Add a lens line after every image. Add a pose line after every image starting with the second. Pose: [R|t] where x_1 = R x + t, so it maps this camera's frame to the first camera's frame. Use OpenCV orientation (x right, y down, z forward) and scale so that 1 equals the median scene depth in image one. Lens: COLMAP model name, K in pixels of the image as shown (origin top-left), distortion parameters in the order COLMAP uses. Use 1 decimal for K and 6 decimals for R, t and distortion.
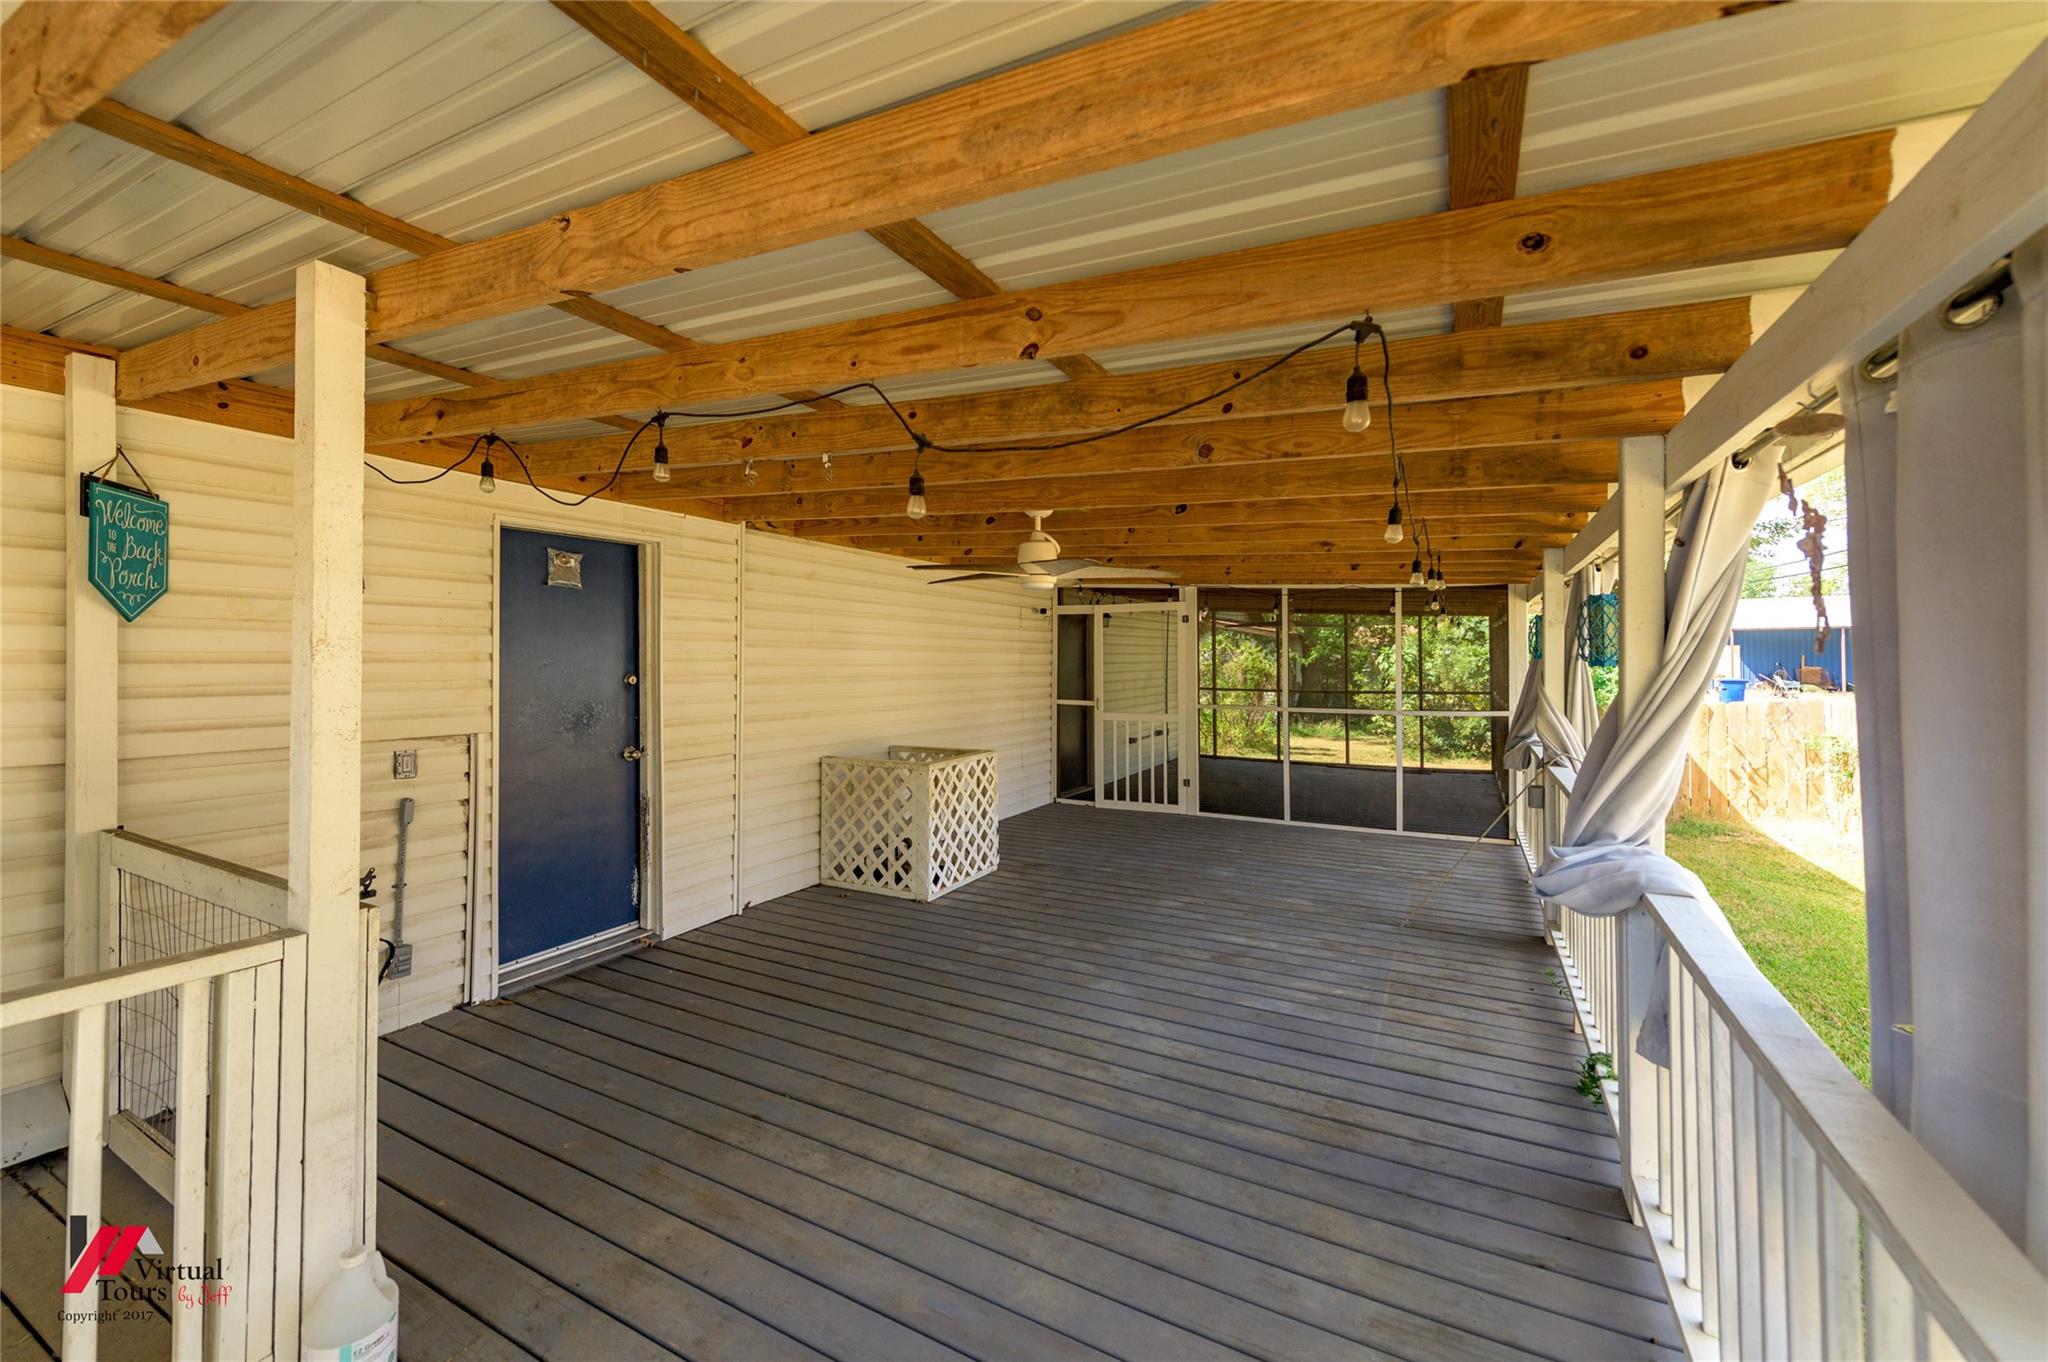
lens RADIAL K [[806.0, 0, 1013.7], [0, 806.0, 668.1], [0, 0, 1]] dist [0.018104, 0.000007]
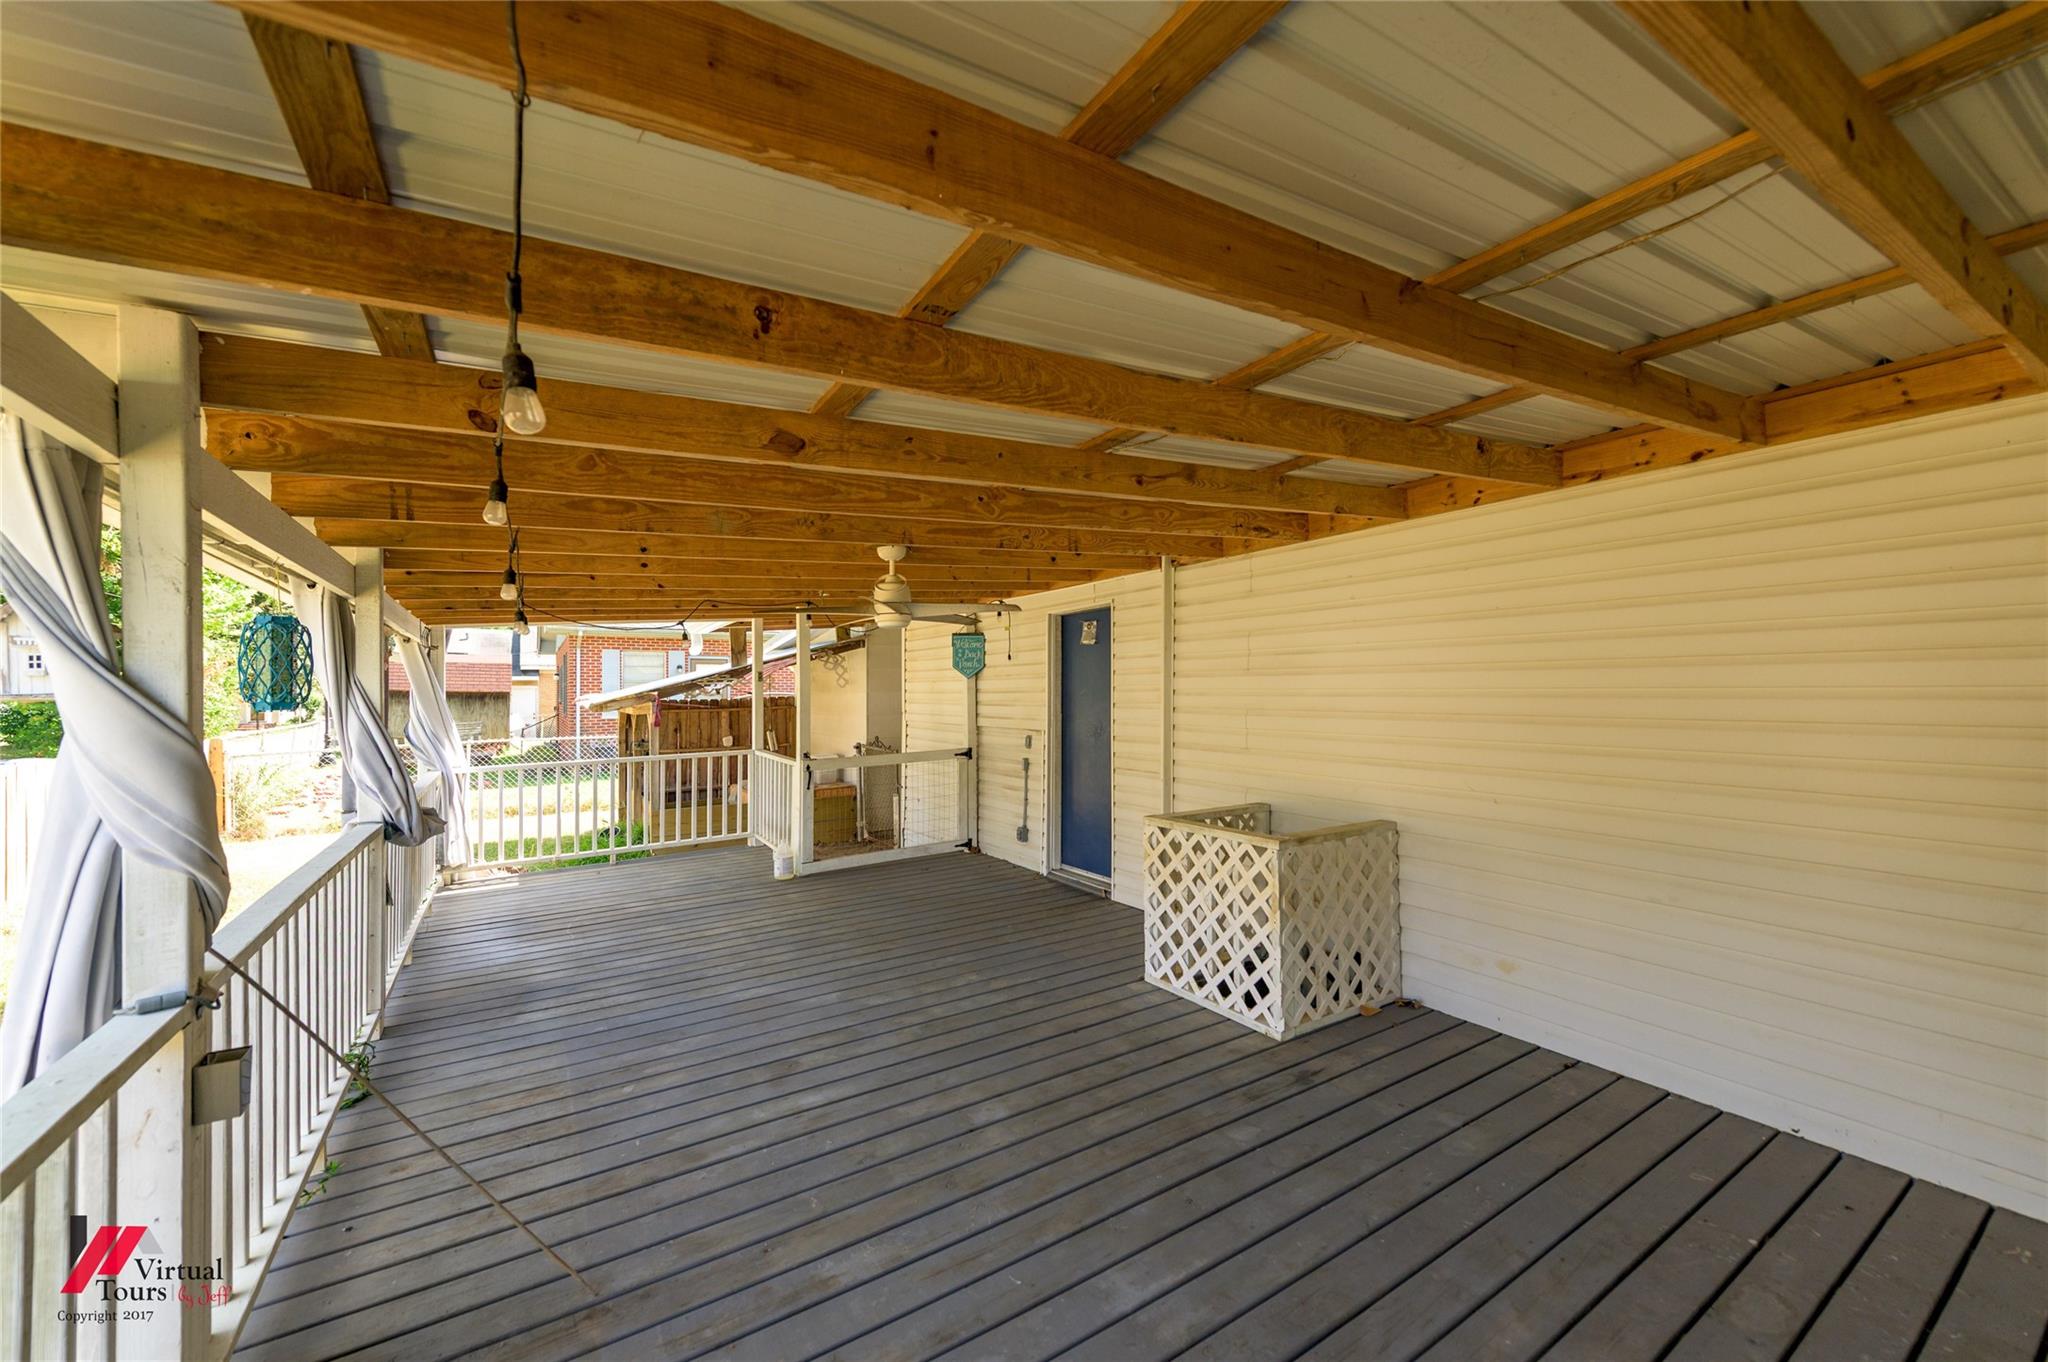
lens RADIAL K [[806.0, 0, 1013.6], [0, 806.0, 684.8], [0, 0, 1]] dist [0.018104, 0.000007]
pose [[-0.494603, -0.000595, -0.869119, 0.835695], [0.002624, 0.999994, -0.002178, -0.017567], [0.869115, -0.003358, -0.494599, 1.574394]]
